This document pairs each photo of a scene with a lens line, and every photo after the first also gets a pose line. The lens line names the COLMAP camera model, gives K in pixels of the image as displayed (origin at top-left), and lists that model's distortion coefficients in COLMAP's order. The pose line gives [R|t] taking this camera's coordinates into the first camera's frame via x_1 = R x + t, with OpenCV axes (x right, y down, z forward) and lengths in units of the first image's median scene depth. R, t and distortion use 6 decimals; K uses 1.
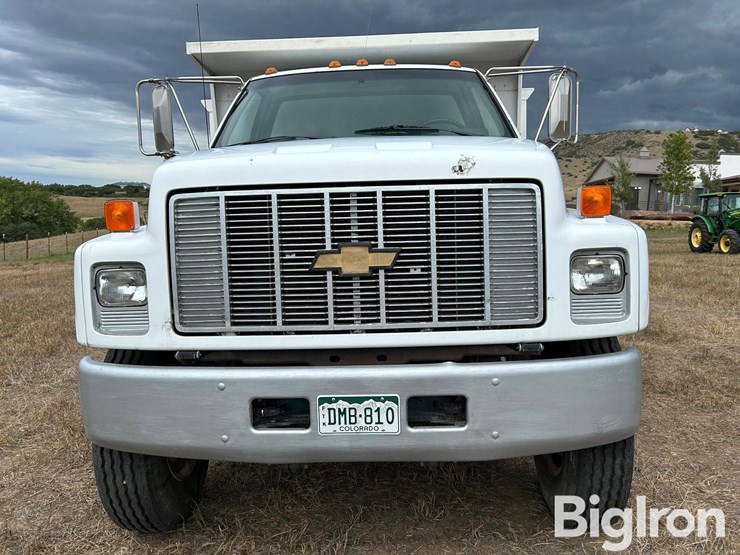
lens RADIAL K [[640.9, 0, 369.3], [0, 640.9, 282.2], [0, 0, 1]] dist [0.088347, -0.138917]
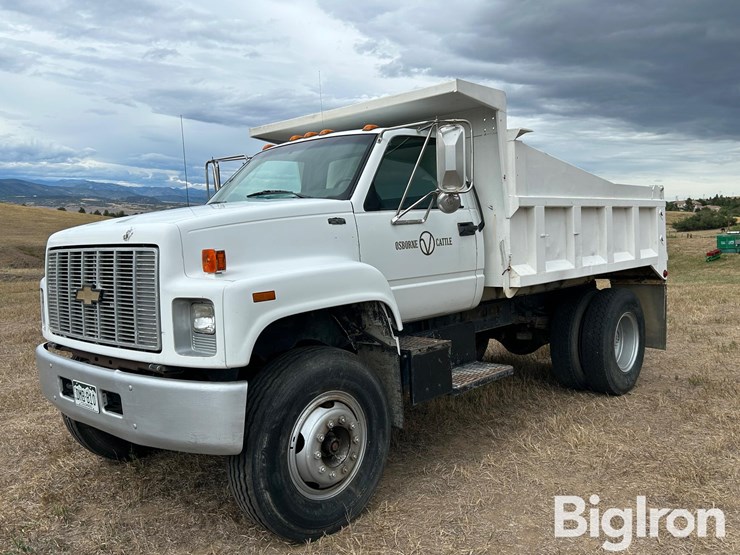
lens RADIAL K [[640.9, 0, 369.3], [0, 640.9, 282.2], [0, 0, 1]] dist [0.088347, -0.138917]
pose [[0.759307, 0.046979, -0.649034, 1.473668], [-0.063792, 0.997960, -0.002395, -0.103817], [0.647598, 0.043222, 0.760755, 0.246940]]
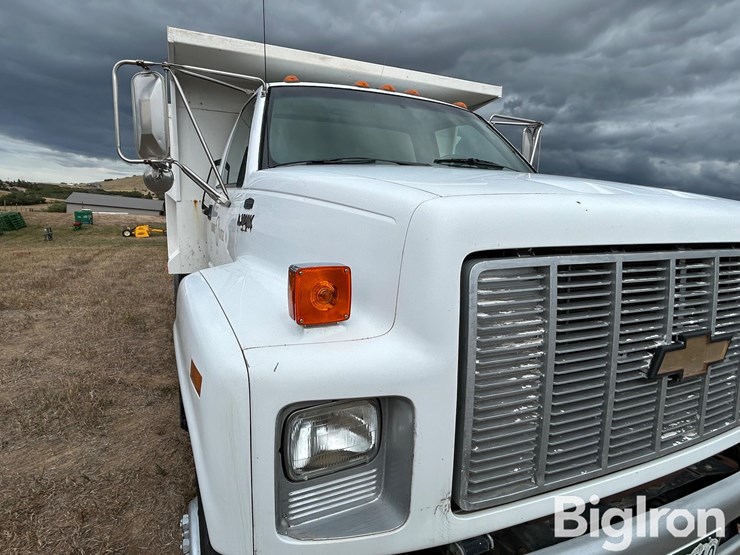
lens RADIAL K [[411.4, 0, 370.0], [0, 411.4, 277.5], [0, 0, 1]] dist [0.002112, -0.000047]
pose [[0.893727, -0.023790, 0.447980, -0.526029], [0.004844, 0.999046, 0.043391, -0.137968], [-0.448585, -0.036610, 0.892990, 0.748260]]
